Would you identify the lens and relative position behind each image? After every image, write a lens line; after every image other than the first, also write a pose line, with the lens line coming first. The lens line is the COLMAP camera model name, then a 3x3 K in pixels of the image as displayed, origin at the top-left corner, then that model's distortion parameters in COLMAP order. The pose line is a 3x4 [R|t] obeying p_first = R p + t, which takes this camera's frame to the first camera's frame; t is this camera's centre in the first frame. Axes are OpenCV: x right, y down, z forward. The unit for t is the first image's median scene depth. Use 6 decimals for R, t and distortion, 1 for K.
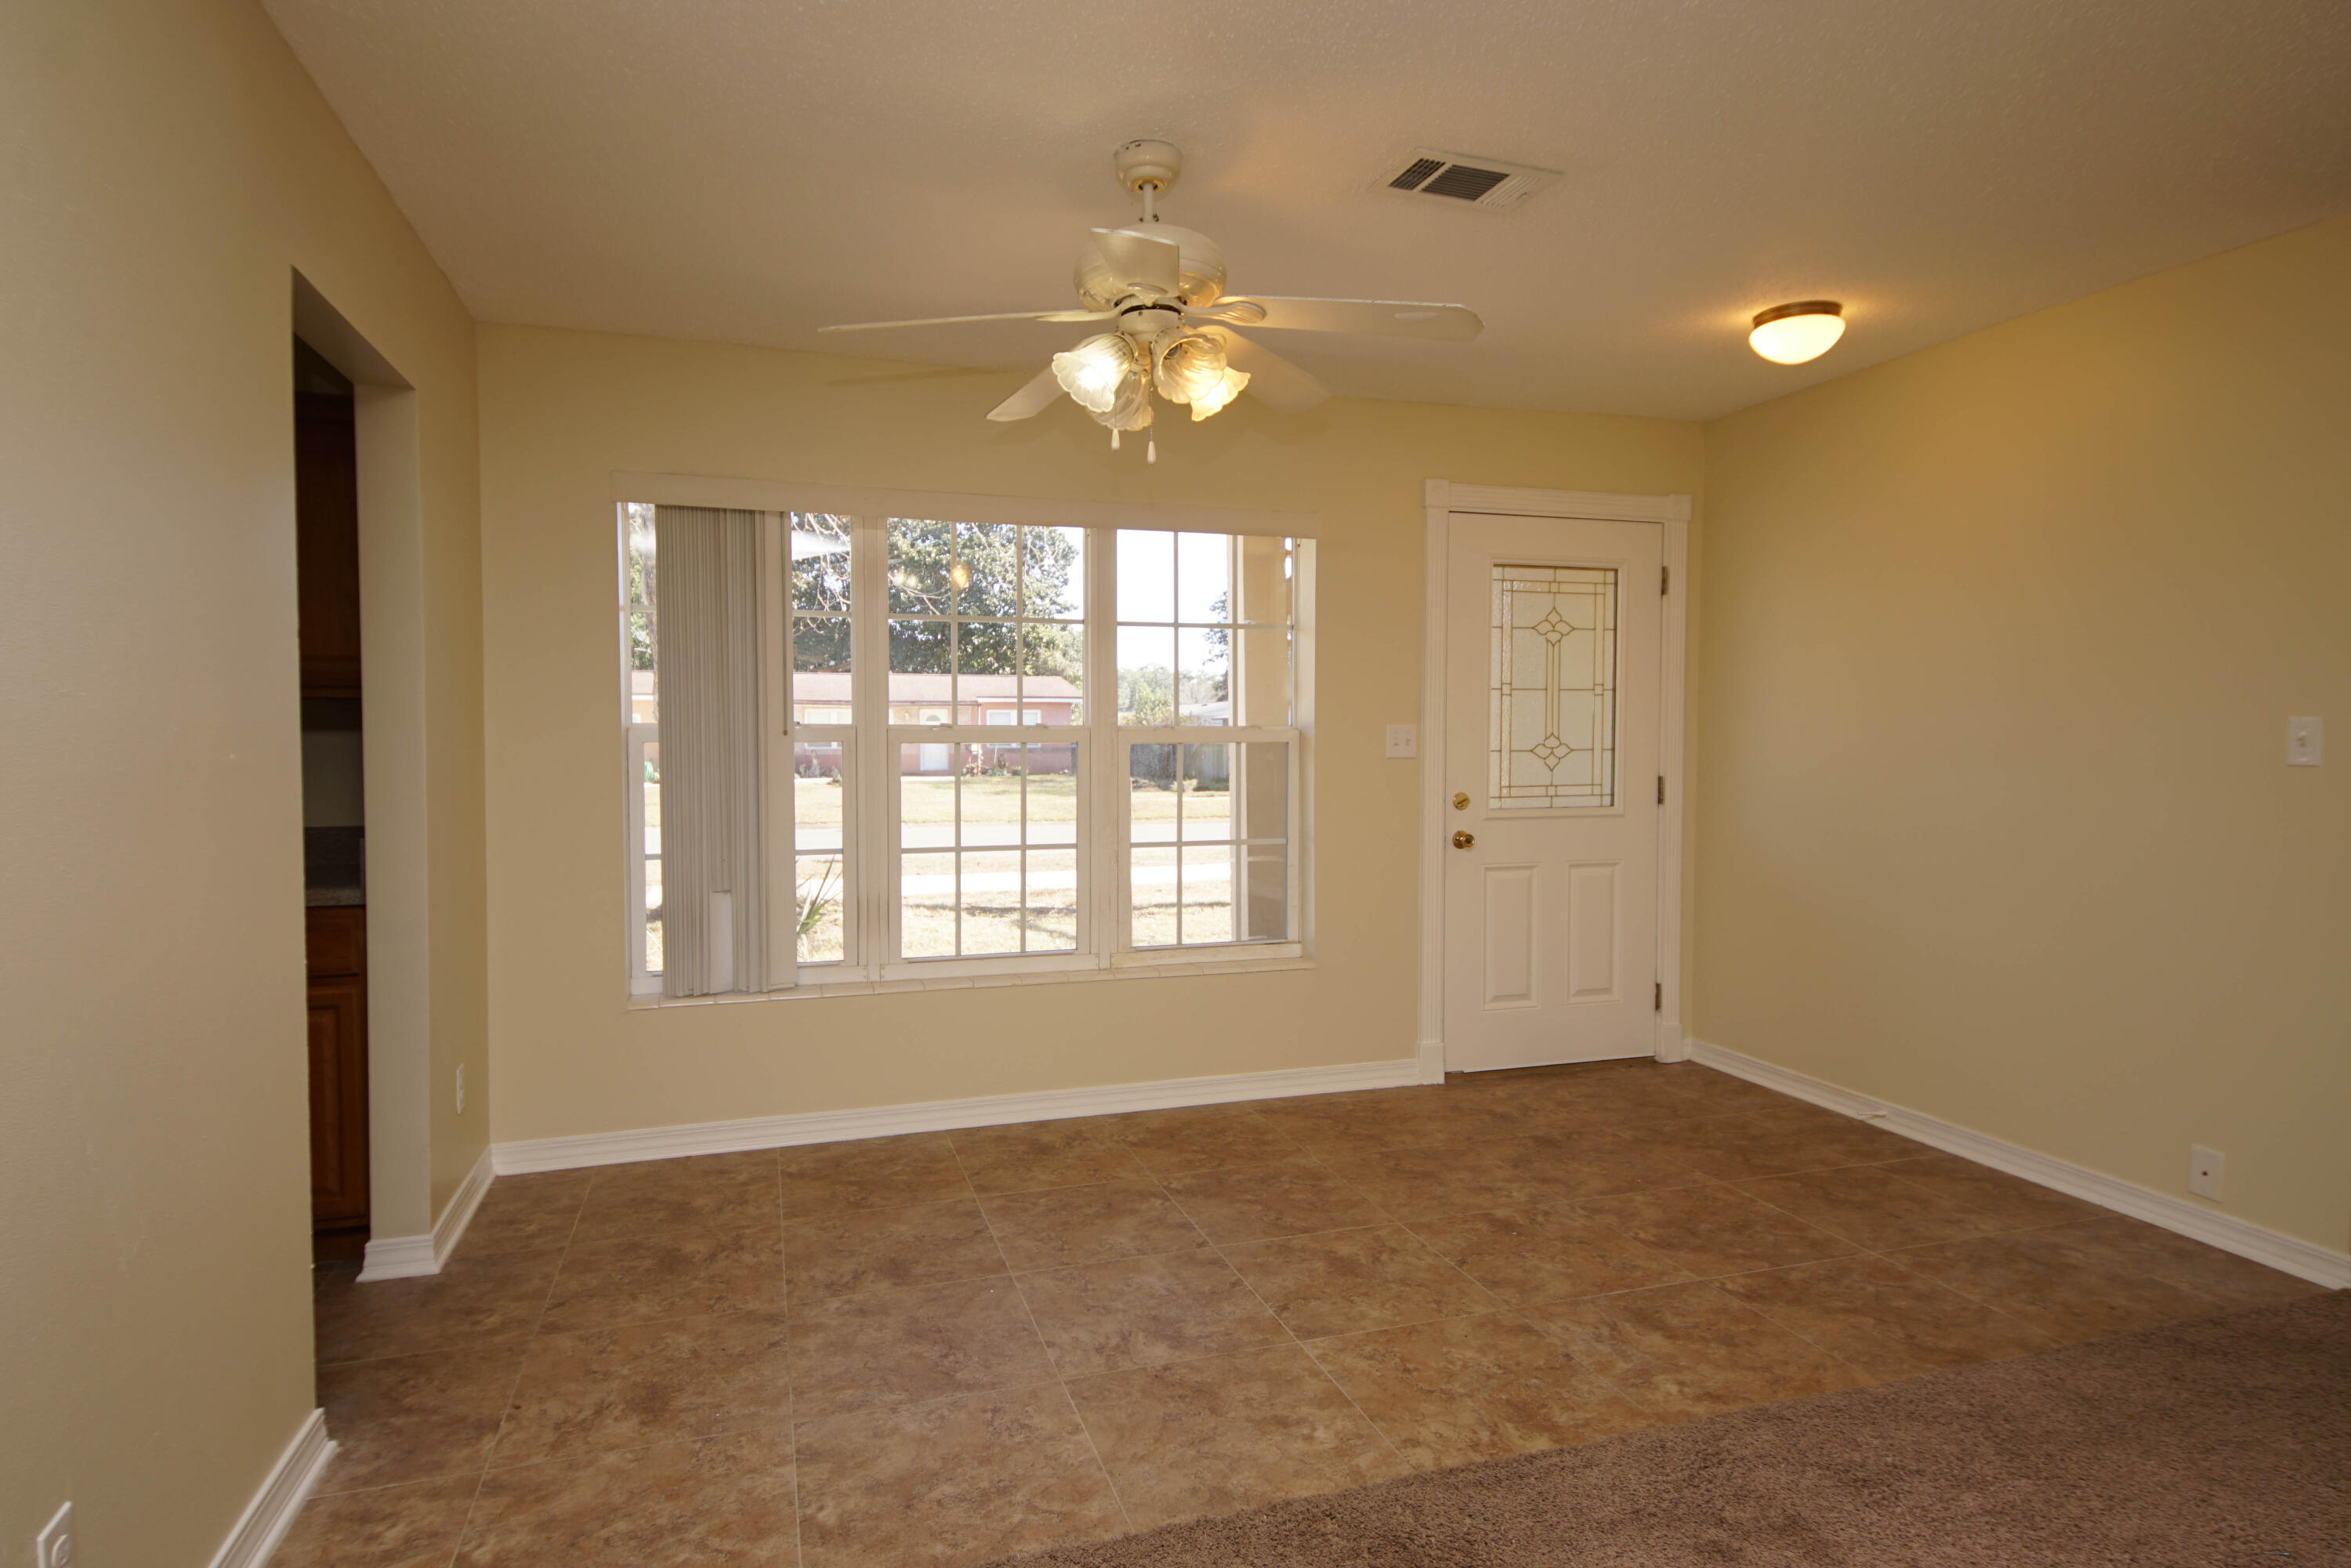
lens RADIAL K [[1258.0, 0, 1154.1], [0, 1258.0, 775.3], [0, 0, 1]] dist [0.043293, -0.042356]
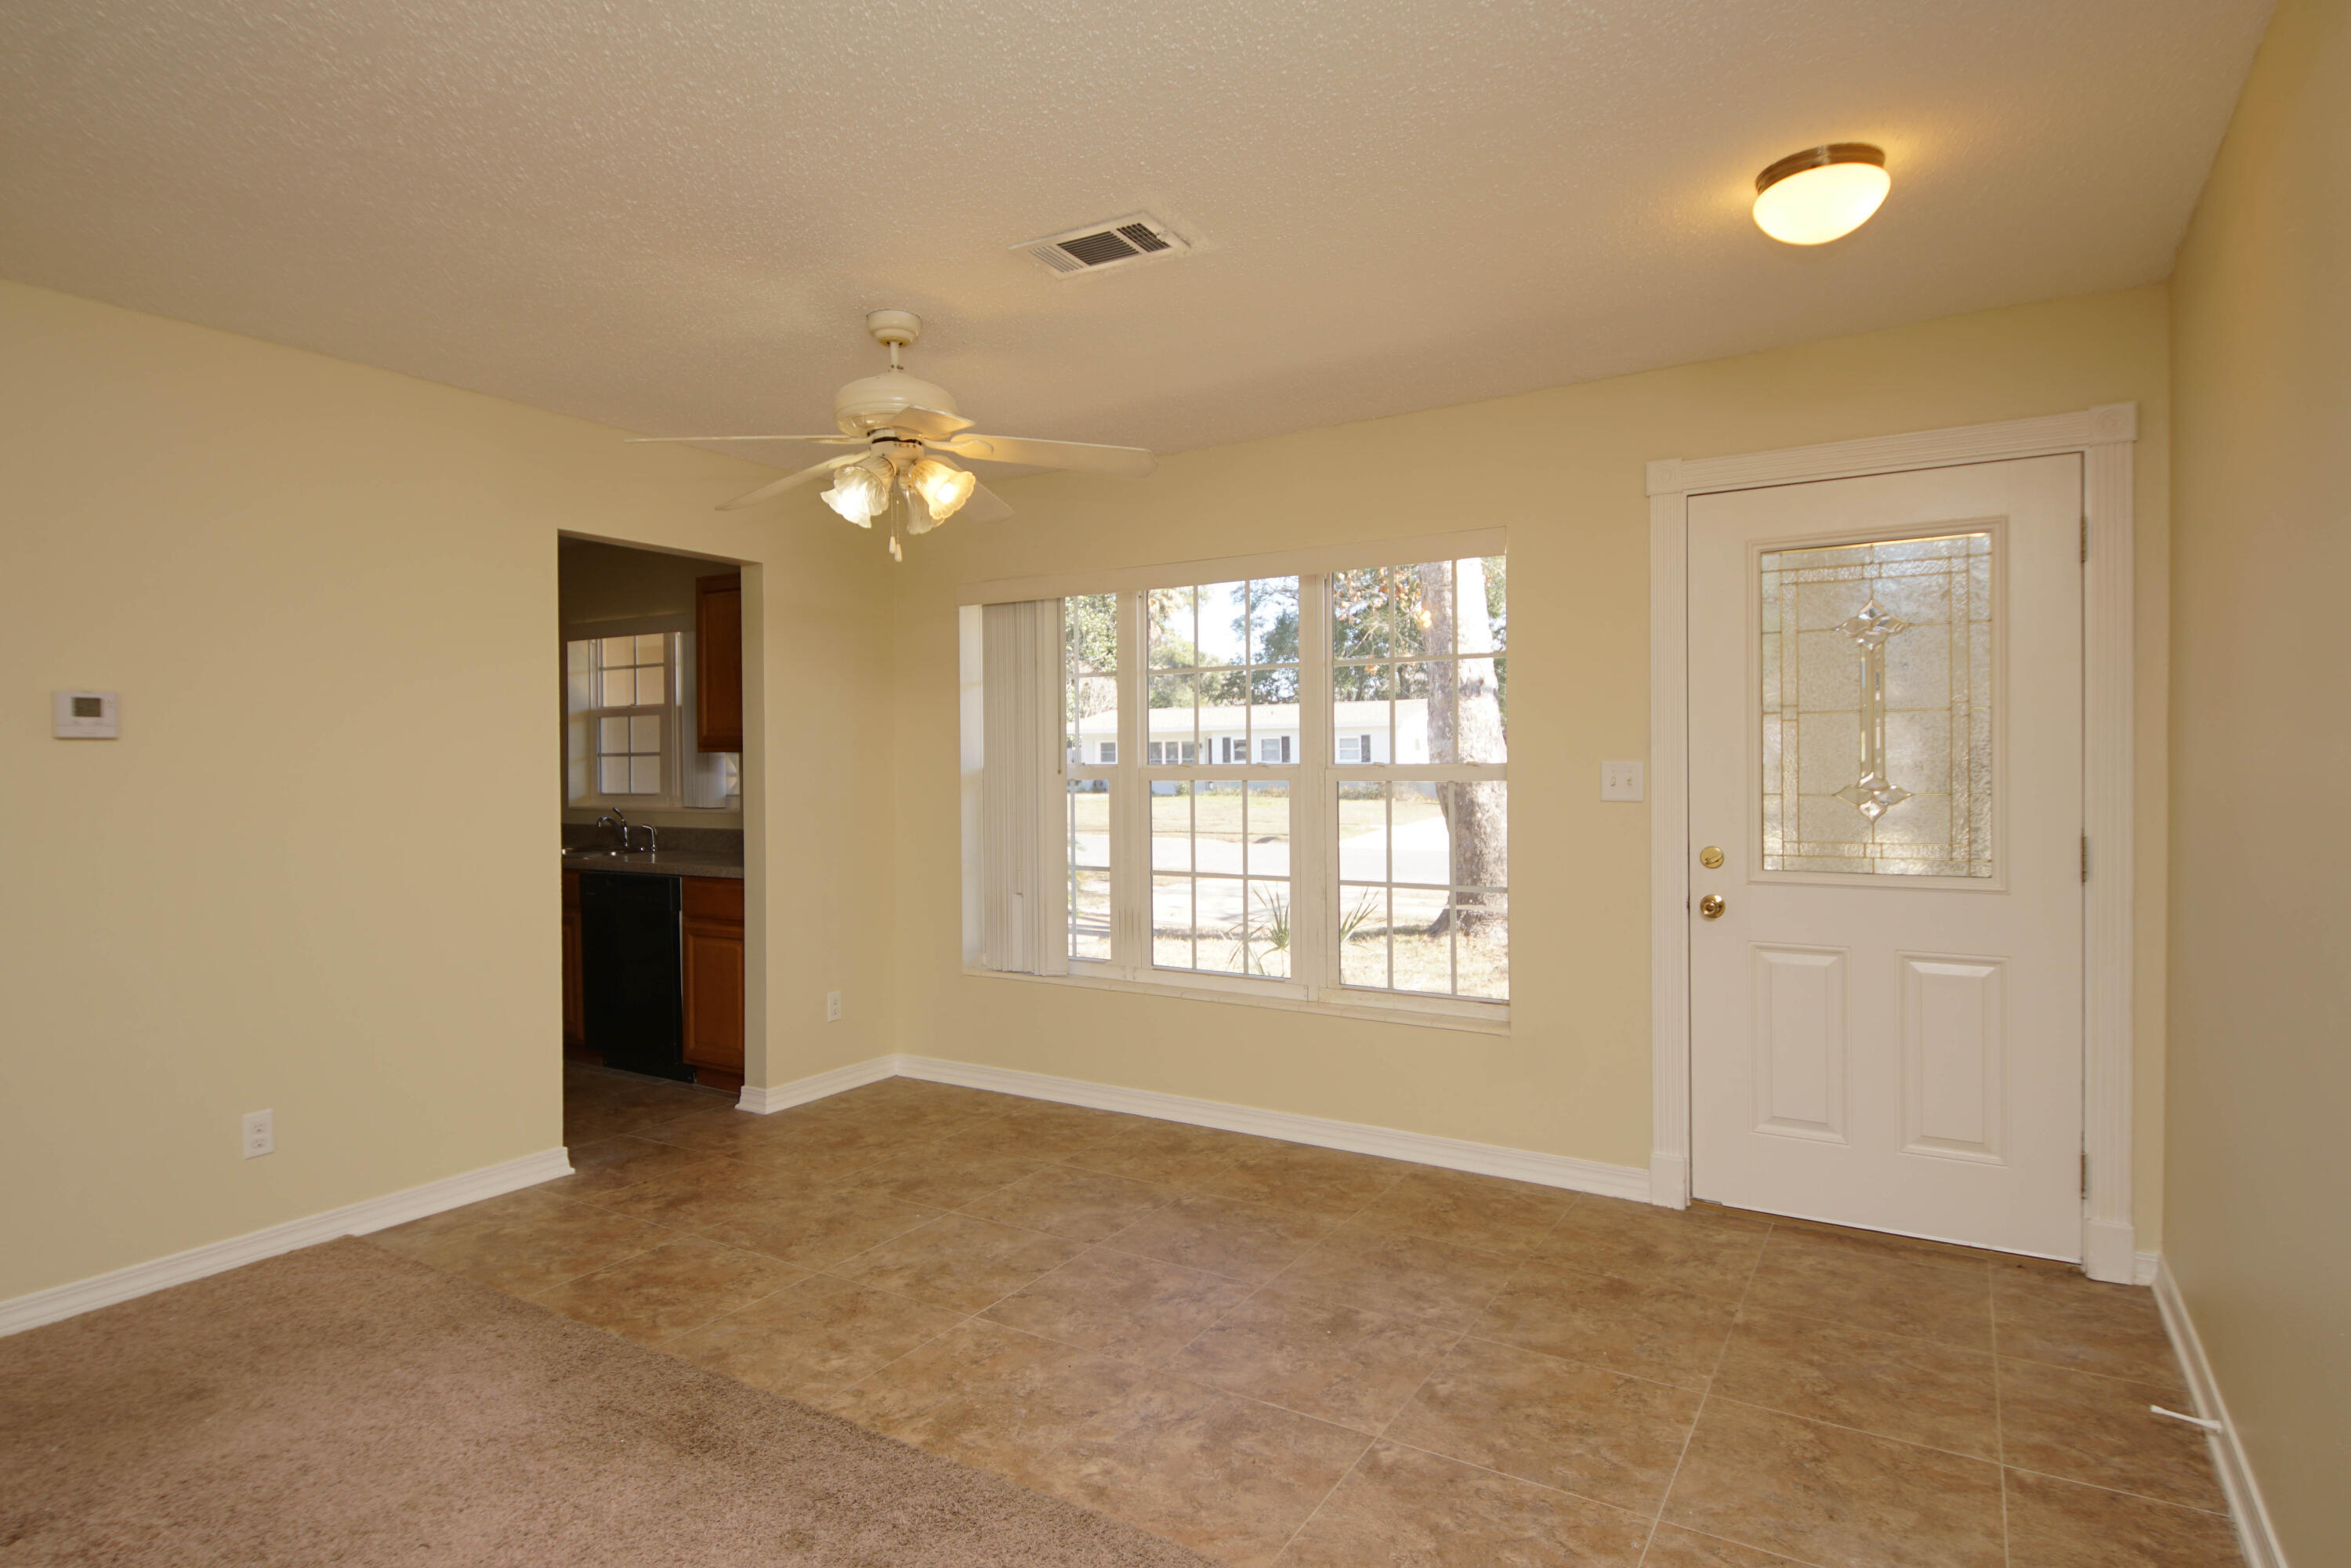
lens RADIAL K [[1258.0, 0, 1154.1], [0, 1258.0, 775.3], [0, 0, 1]] dist [0.043293, -0.042356]
pose [[0.648134, 0.002717, -0.761521, 0.800920], [-0.020264, 0.999701, -0.013679, -0.016457], [0.761256, 0.024297, 0.647996, 0.283422]]
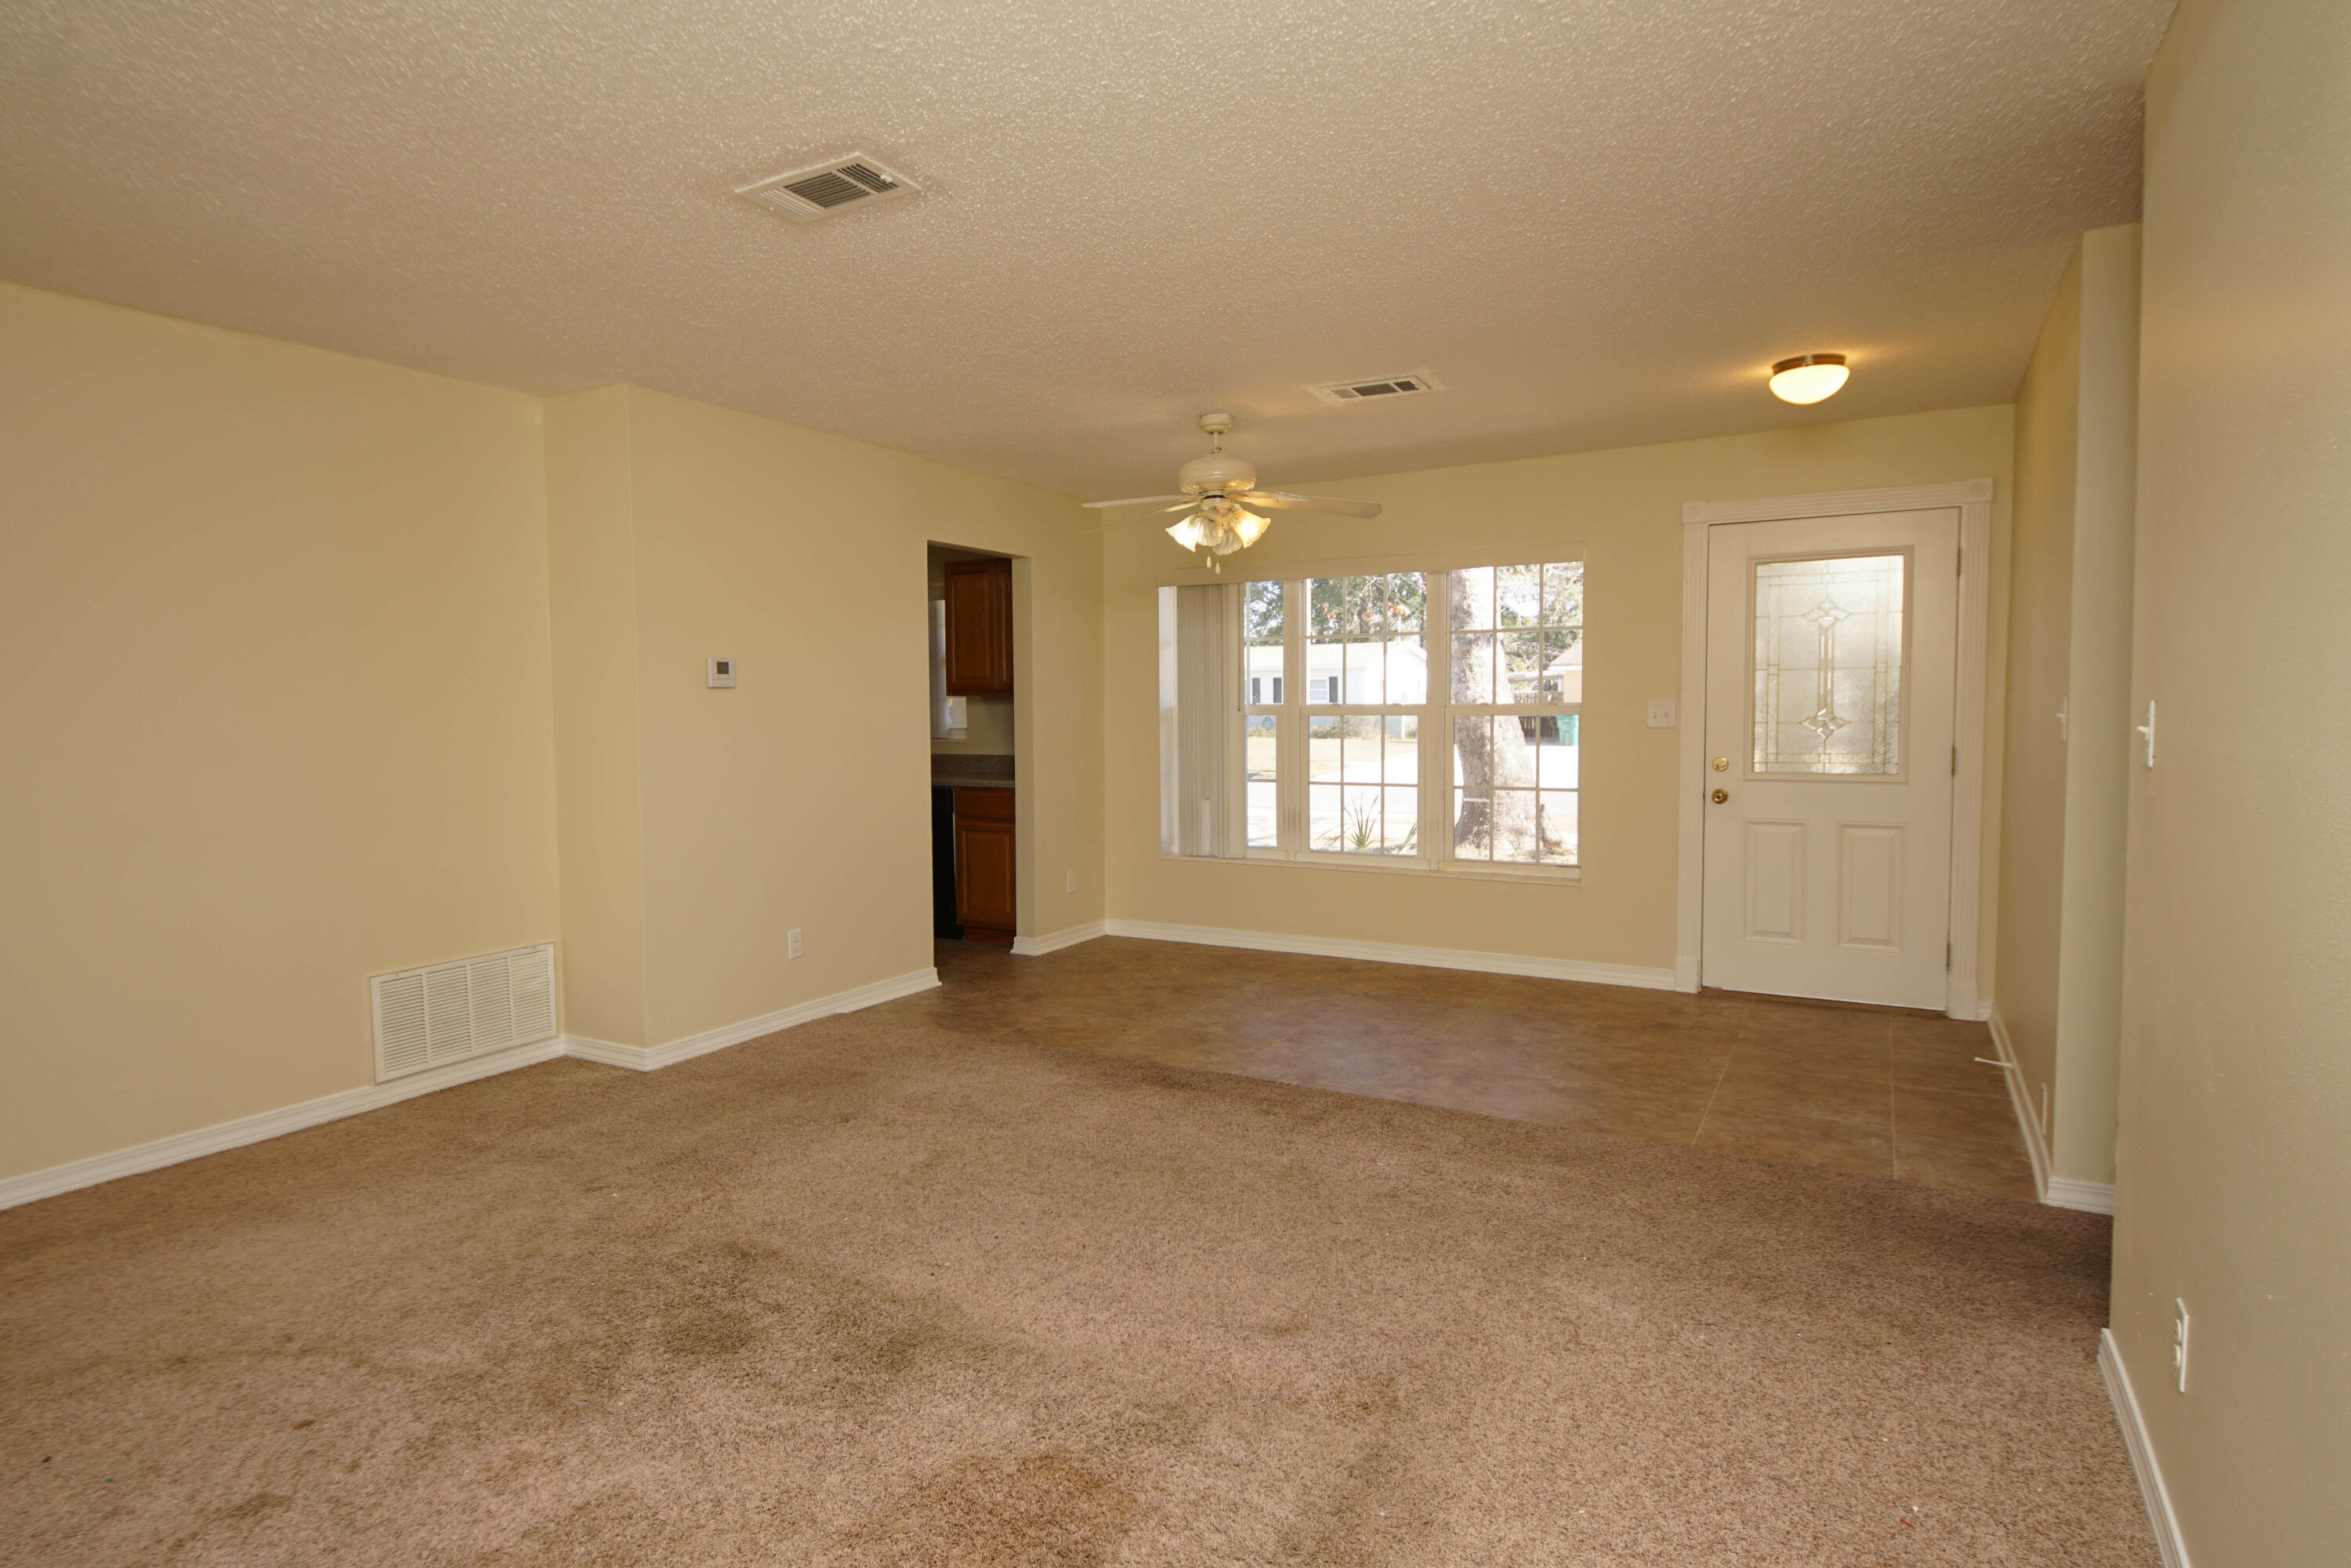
lens RADIAL K [[1258.0, 0, 1154.1], [0, 1258.0, 775.3], [0, 0, 1]] dist [0.043293, -0.042356]
pose [[0.678828, 0.036494, -0.733390, 0.985834], [-0.018534, 0.999298, 0.032572, 0.002076], [0.734063, -0.008518, 0.679028, -0.281886]]
